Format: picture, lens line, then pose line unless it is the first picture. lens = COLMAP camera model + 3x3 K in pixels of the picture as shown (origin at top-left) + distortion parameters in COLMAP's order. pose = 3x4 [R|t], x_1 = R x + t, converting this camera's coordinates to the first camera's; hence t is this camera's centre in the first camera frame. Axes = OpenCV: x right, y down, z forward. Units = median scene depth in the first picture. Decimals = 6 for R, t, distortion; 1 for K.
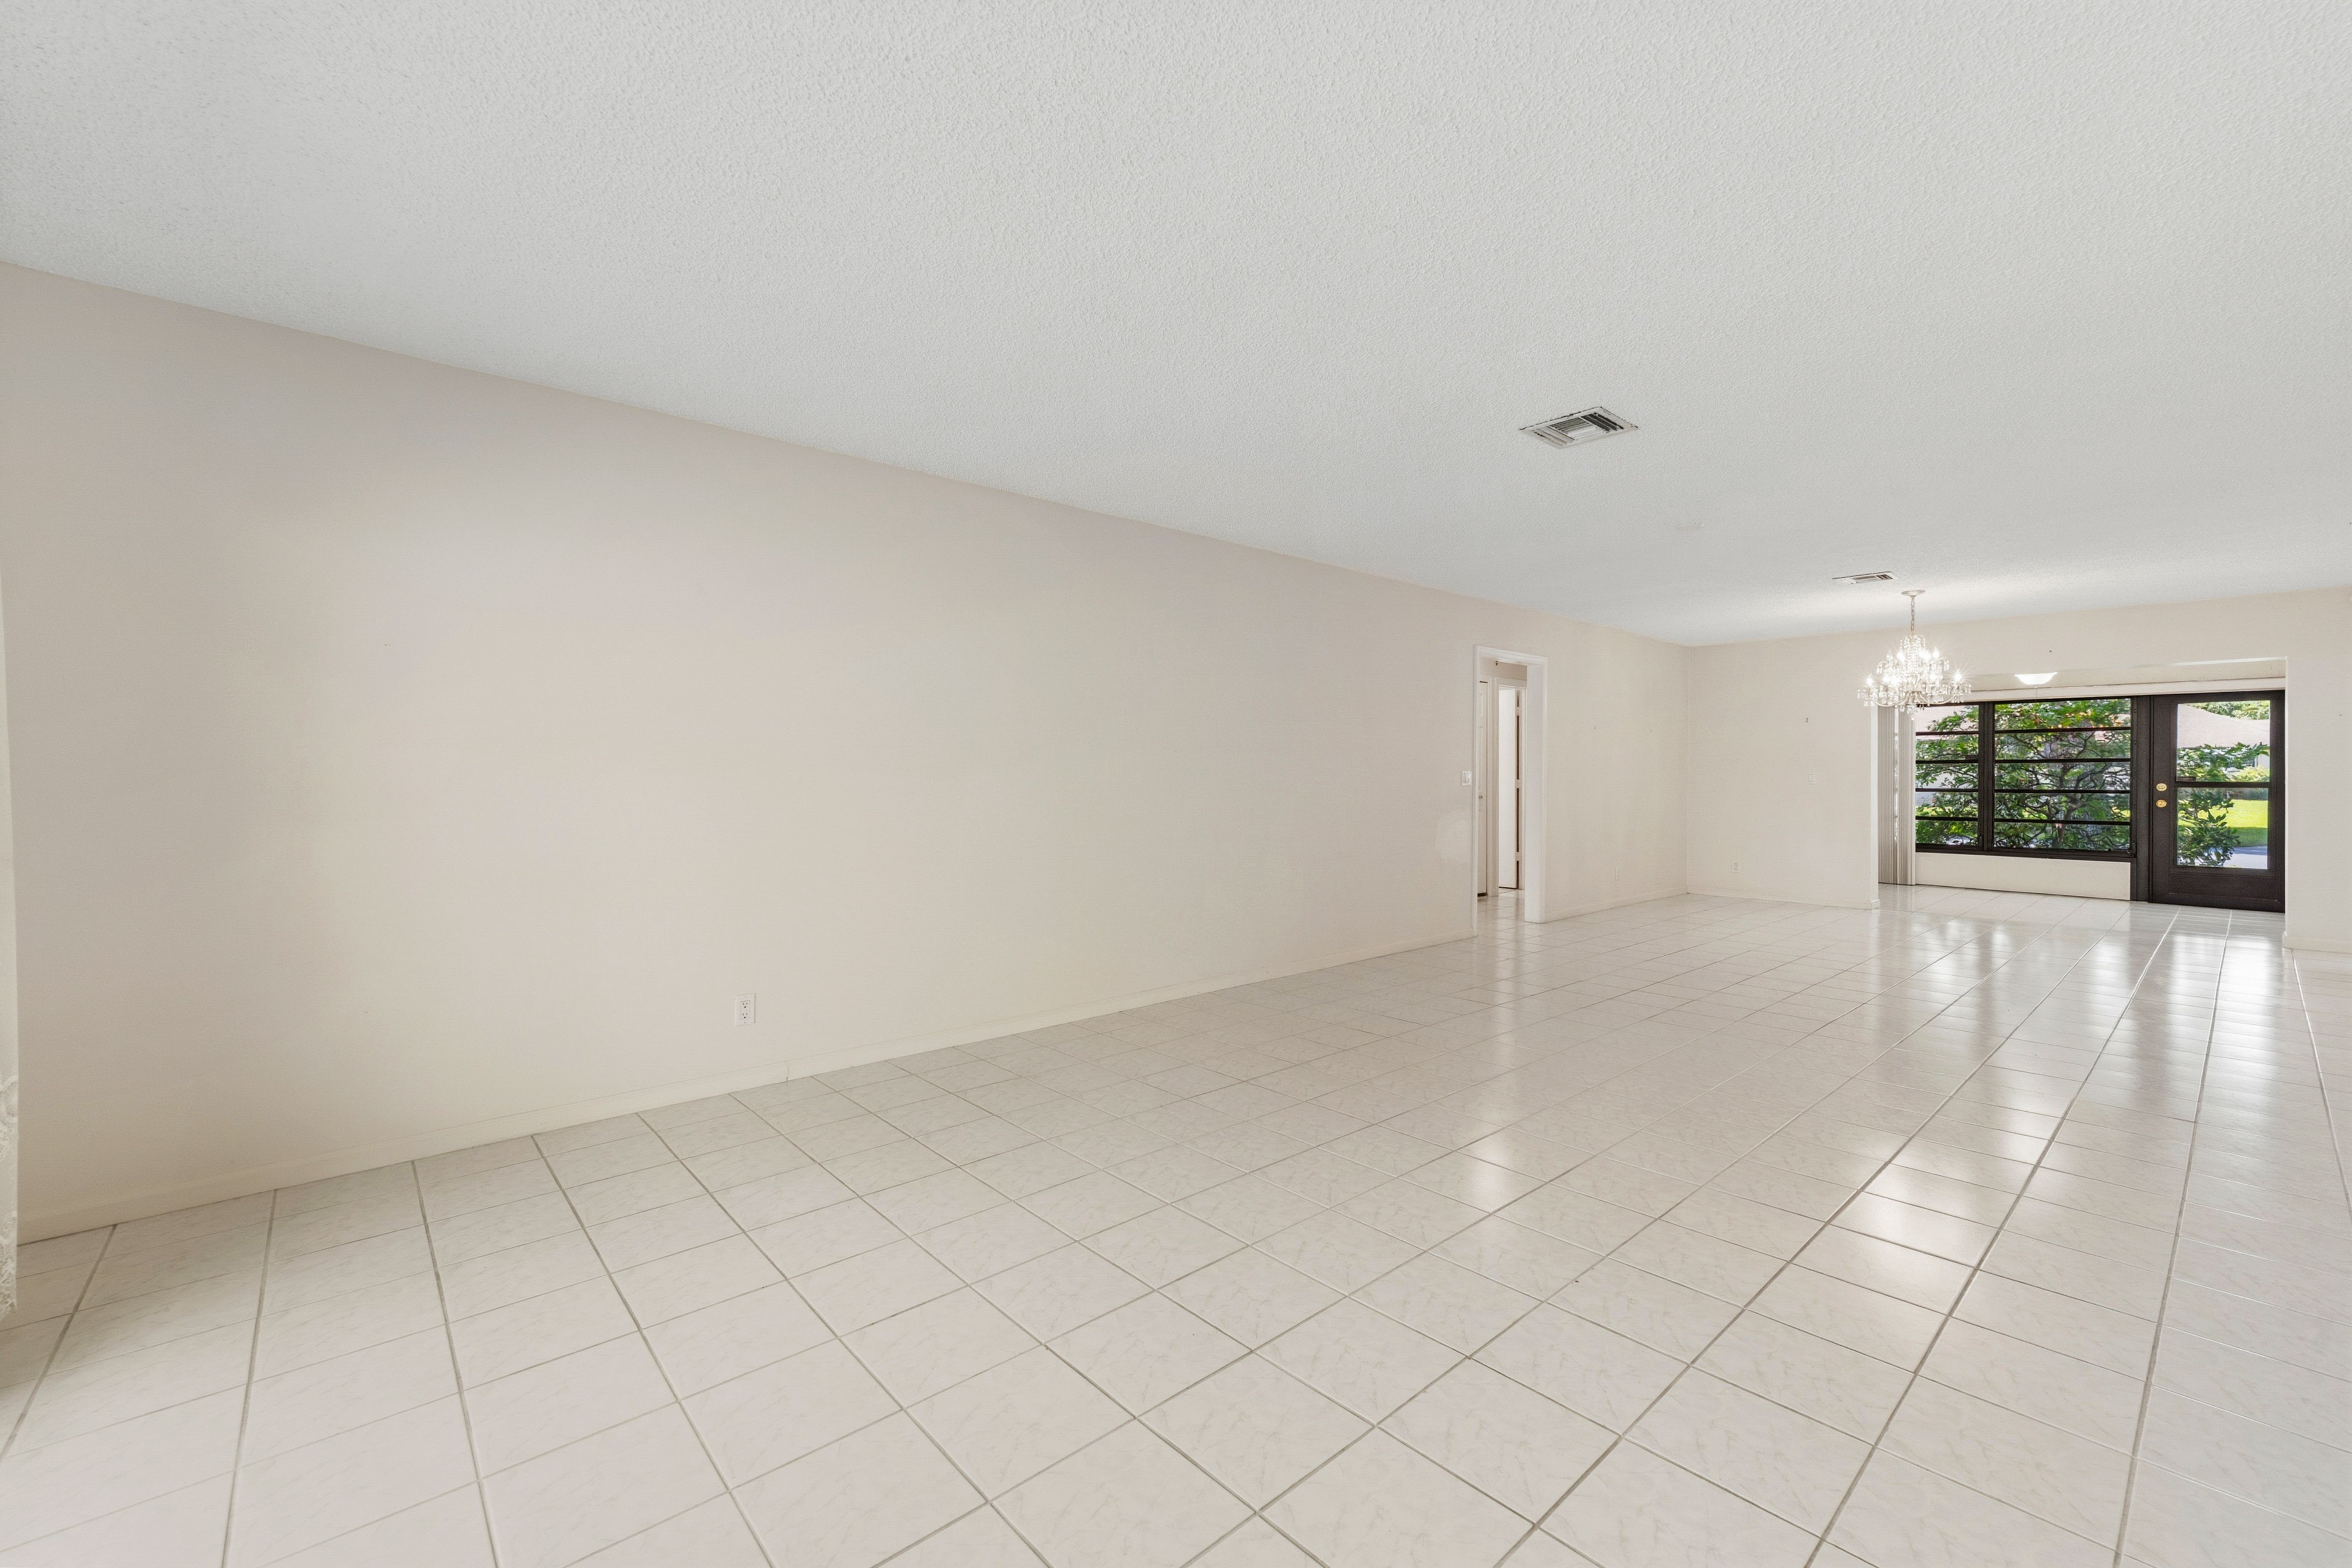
lens RADIAL K [[958.6, 0, 1162.0], [0, 958.6, 774.7], [0, 0, 1]] dist [-0.003304, 0.000157]
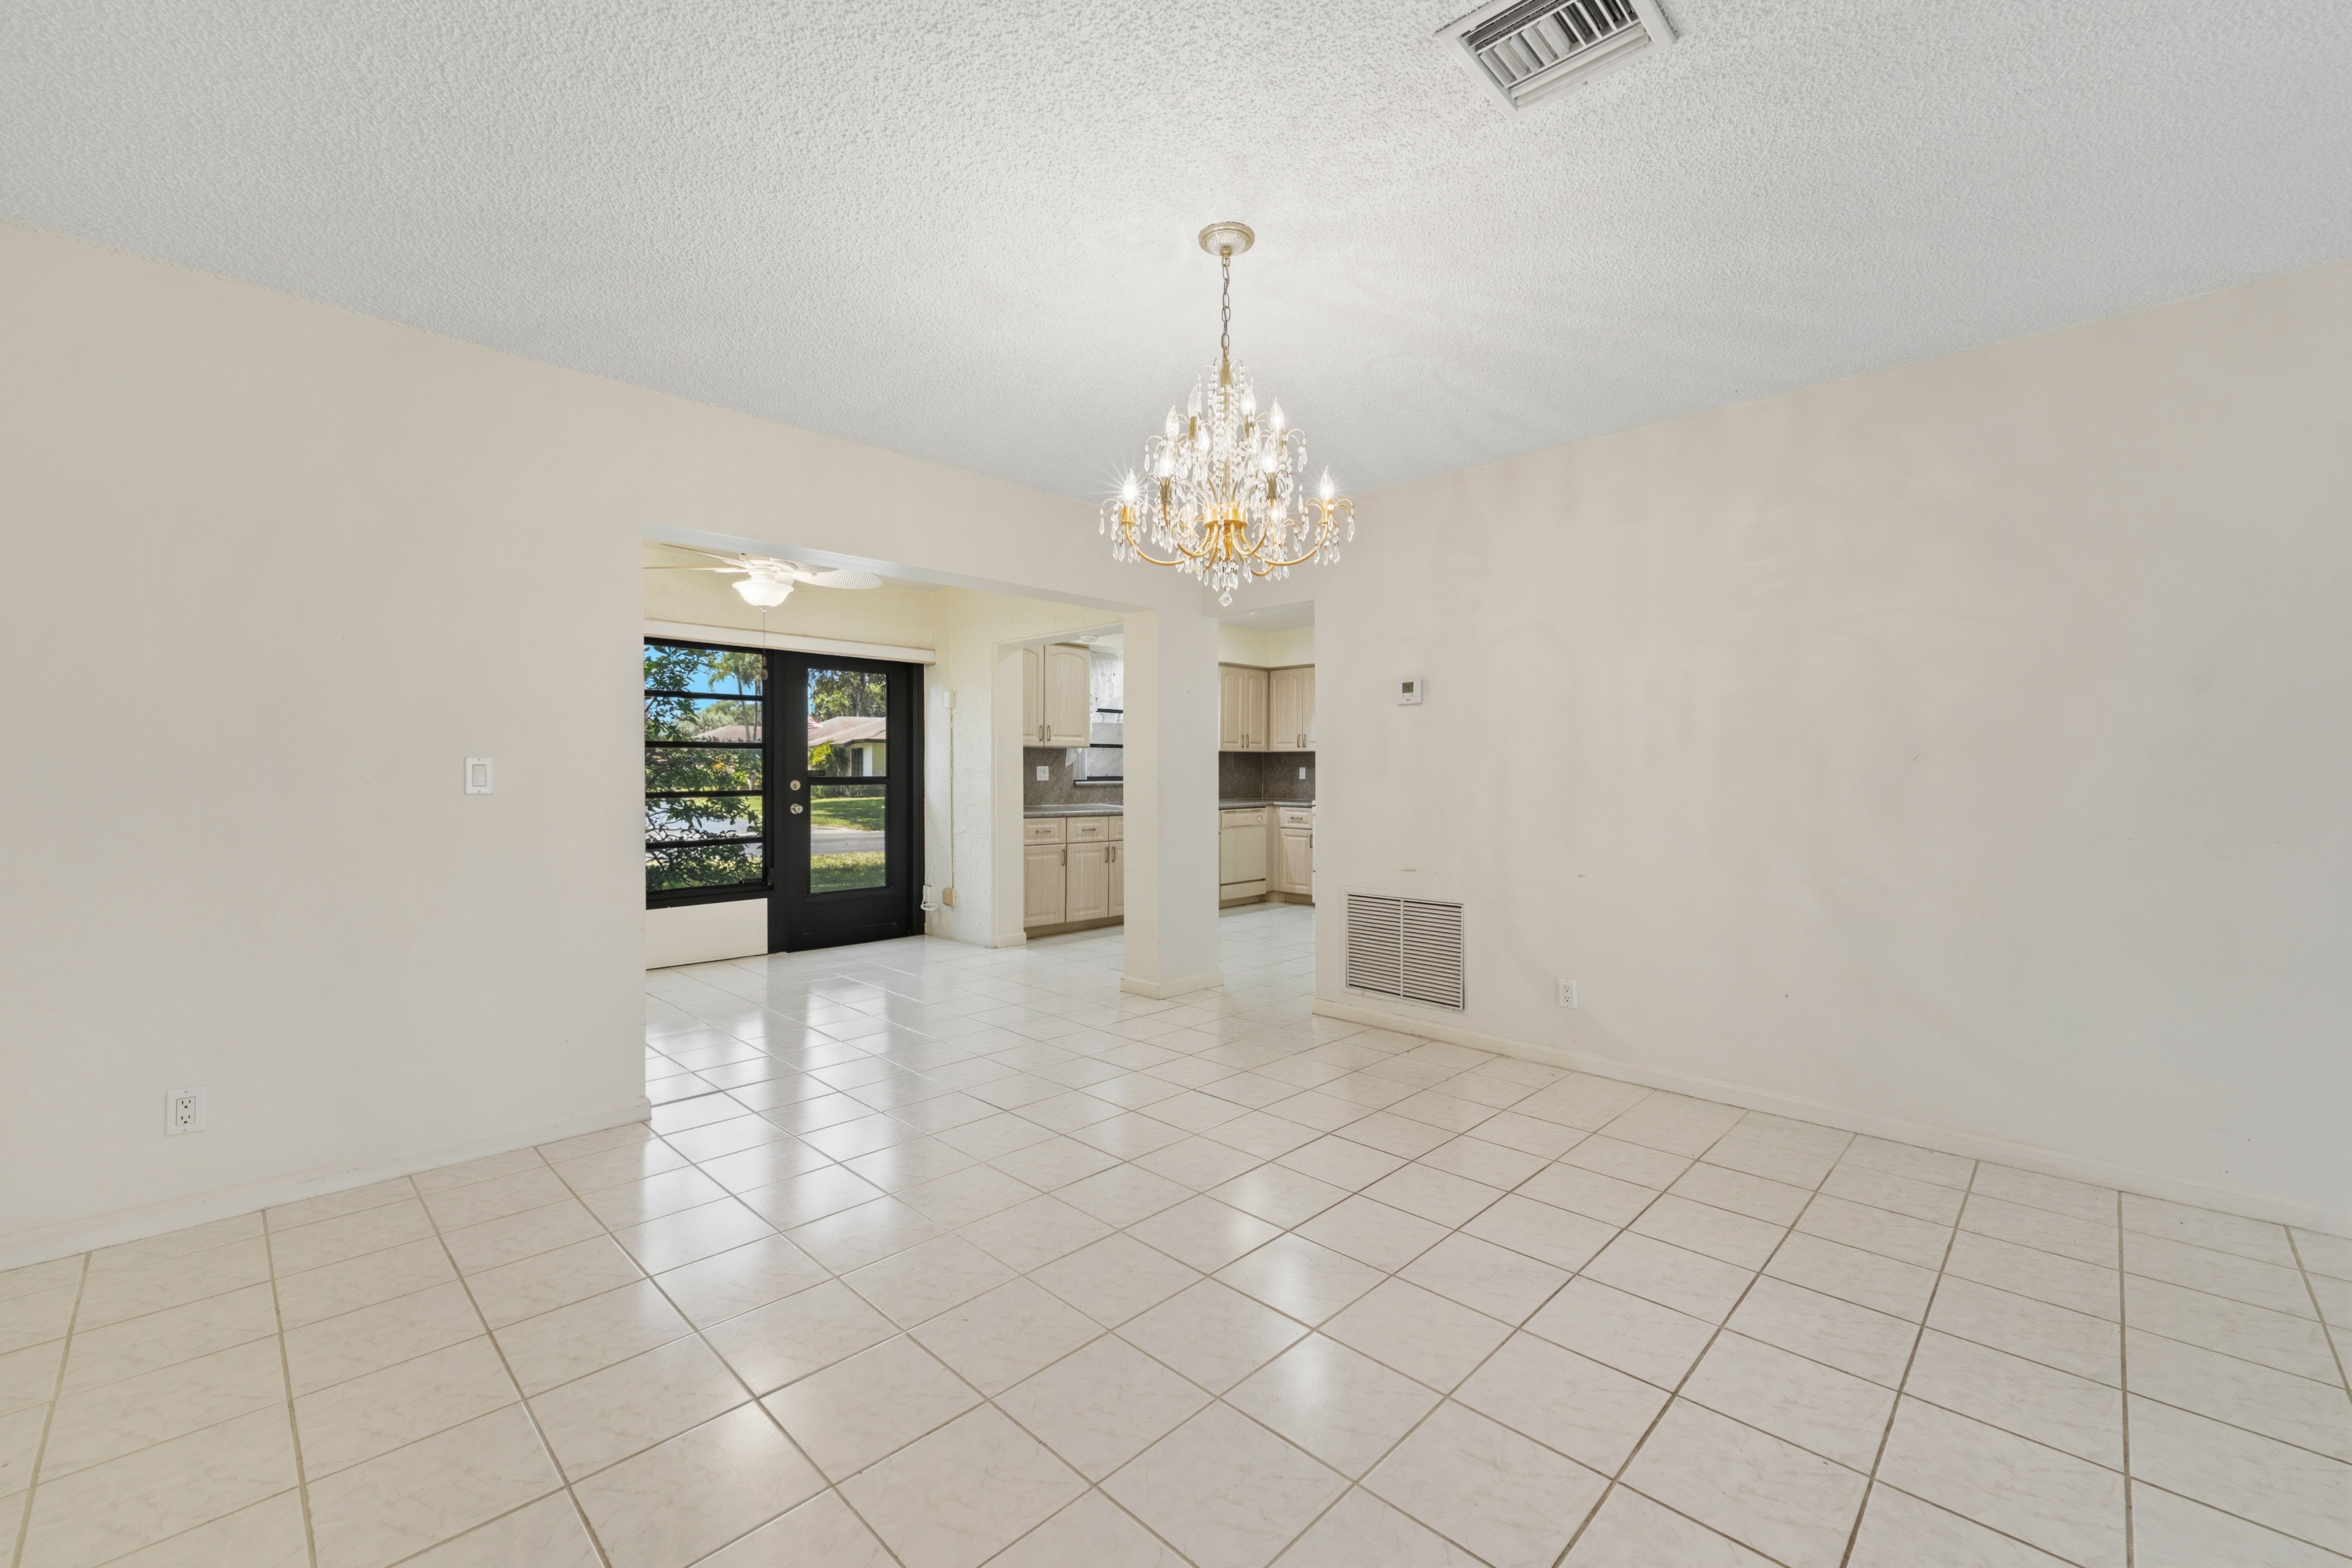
lens RADIAL K [[958.6, 0, 1179.2], [0, 958.6, 774.7], [0, 0, 1]] dist [-0.003304, 0.000157]
pose [[-0.061339, -0.004279, 0.998108, 0.326799], [0.003460, 0.999984, 0.004500, 0.003367], [-0.998111, 0.003729, -0.061324, 0.756493]]
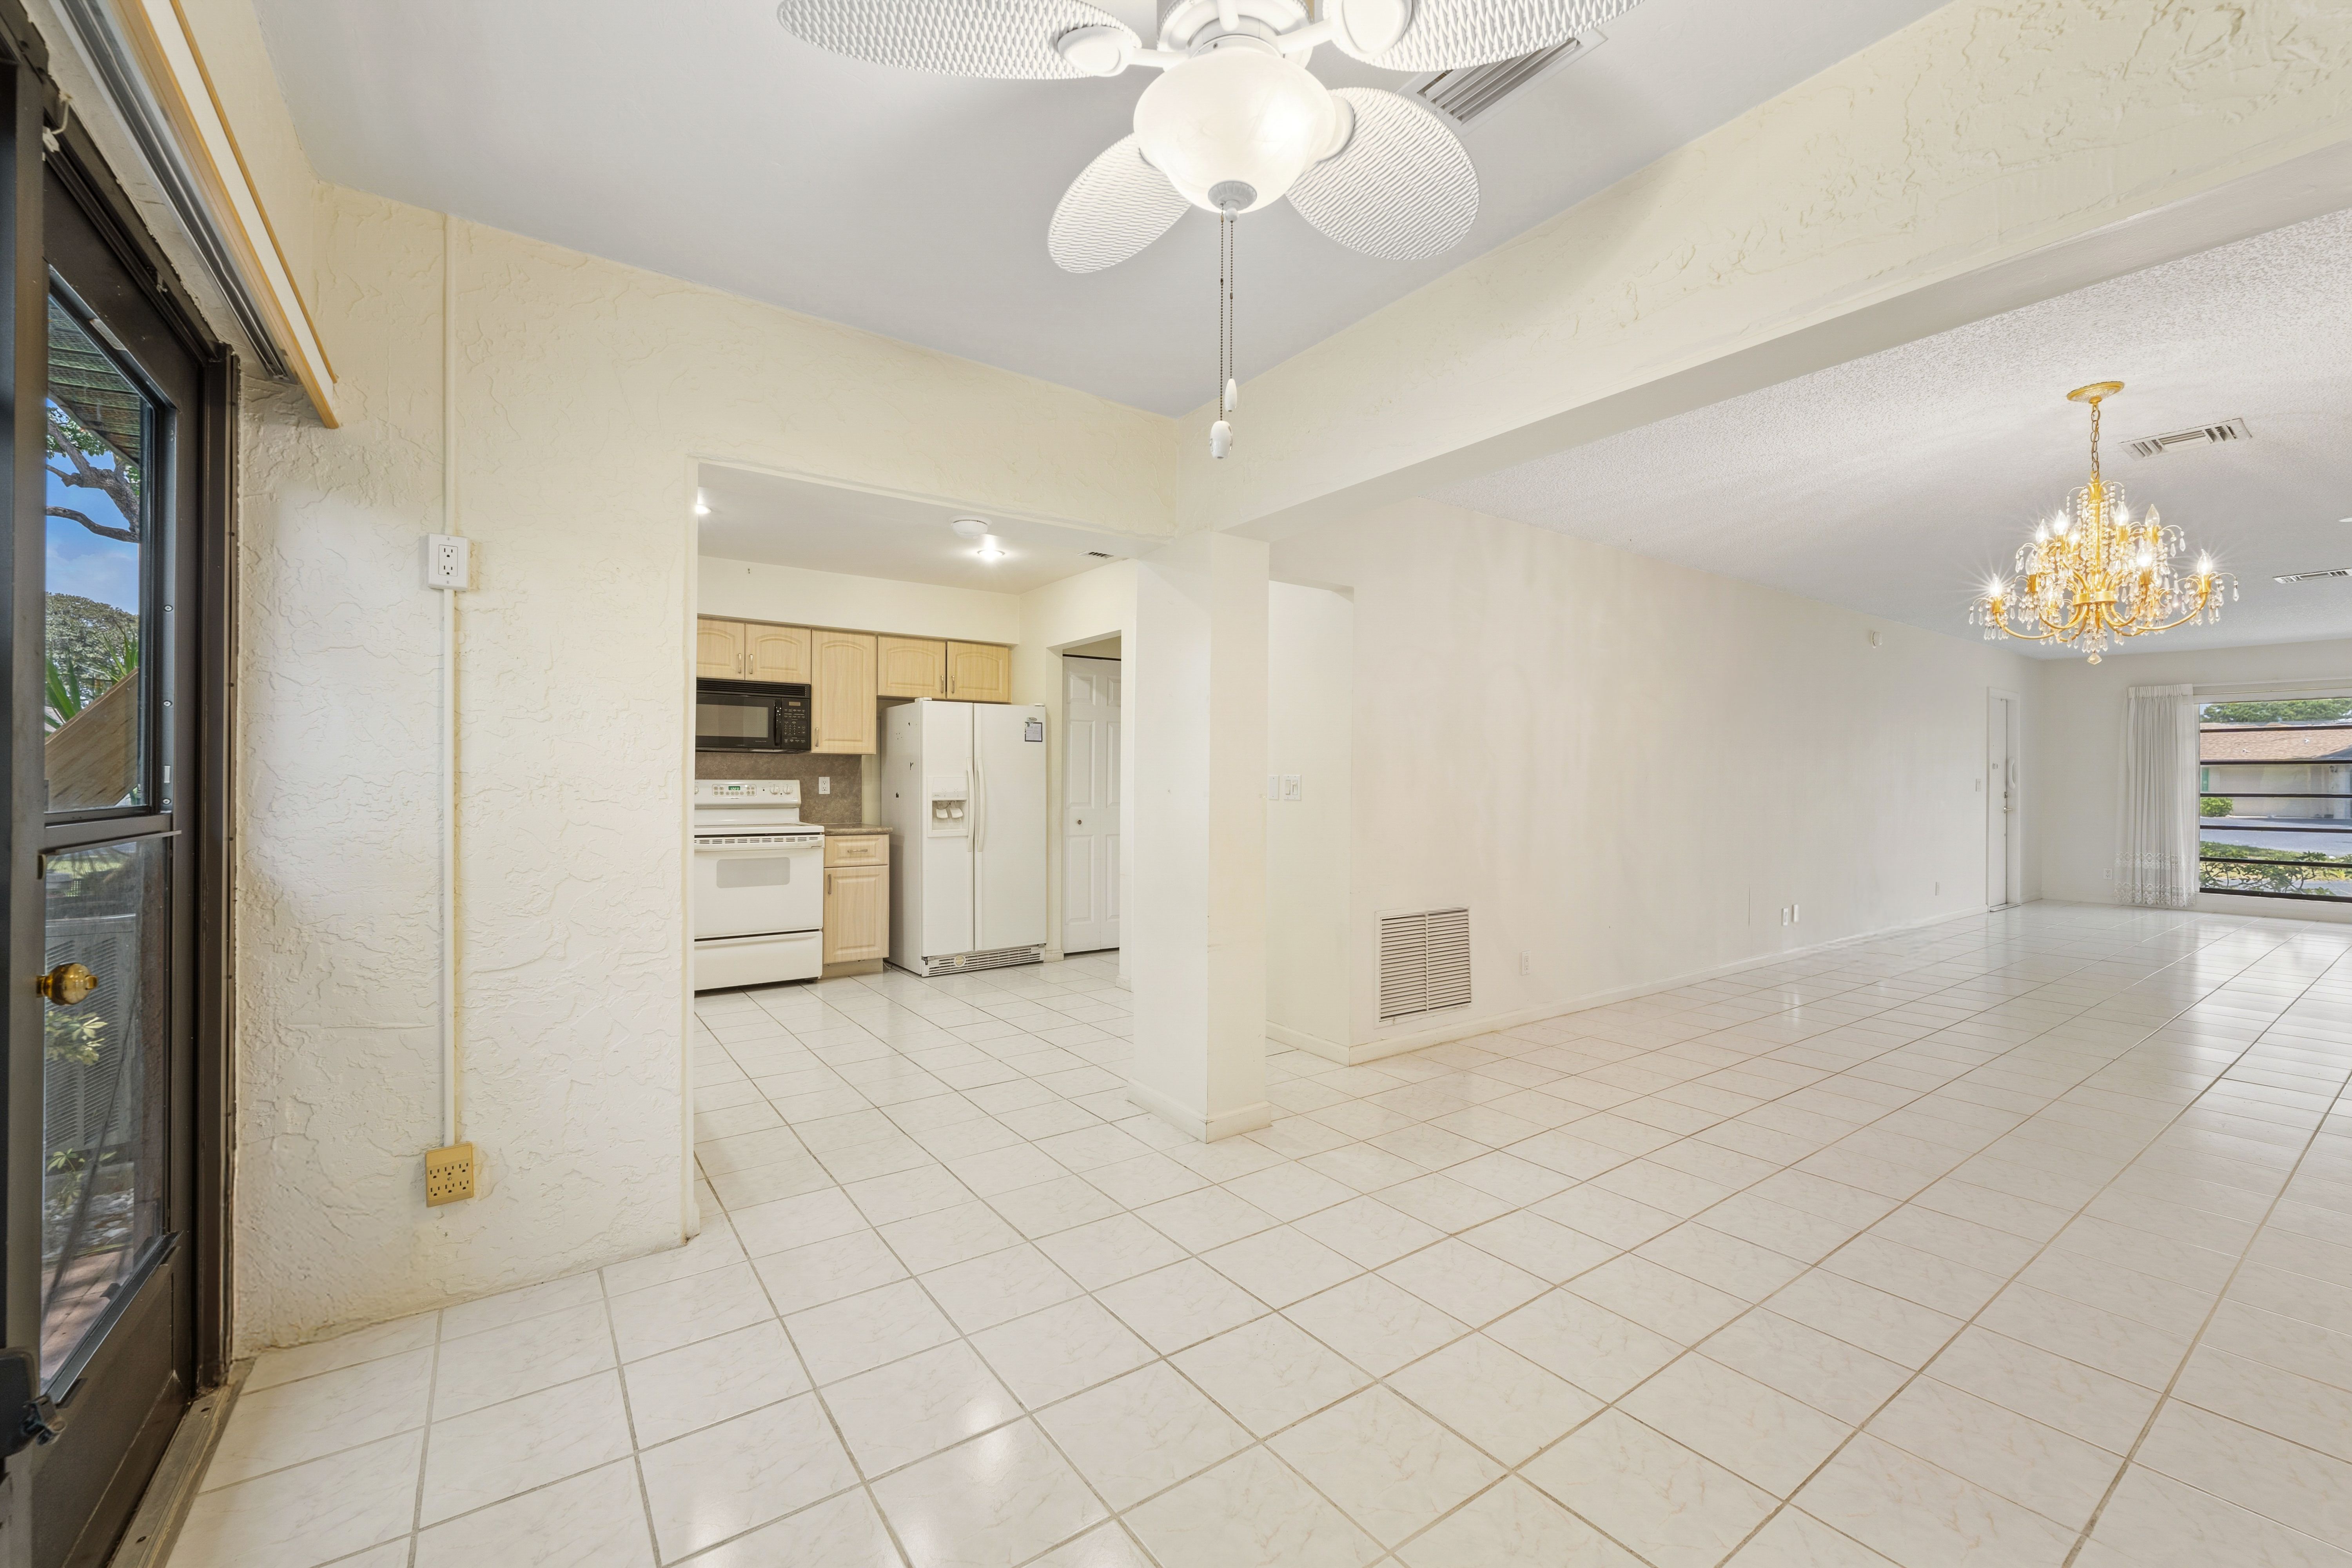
lens RADIAL K [[958.6, 0, 1175.0], [0, 958.6, 778.0], [0, 0, 1]] dist [-0.003304, 0.000157]
pose [[-0.993353, -0.002664, 0.115074, 0.869733], [-0.002687, 0.999996, -0.000045, 0.001597], [-0.115073, -0.000354, -0.993357, 1.104993]]
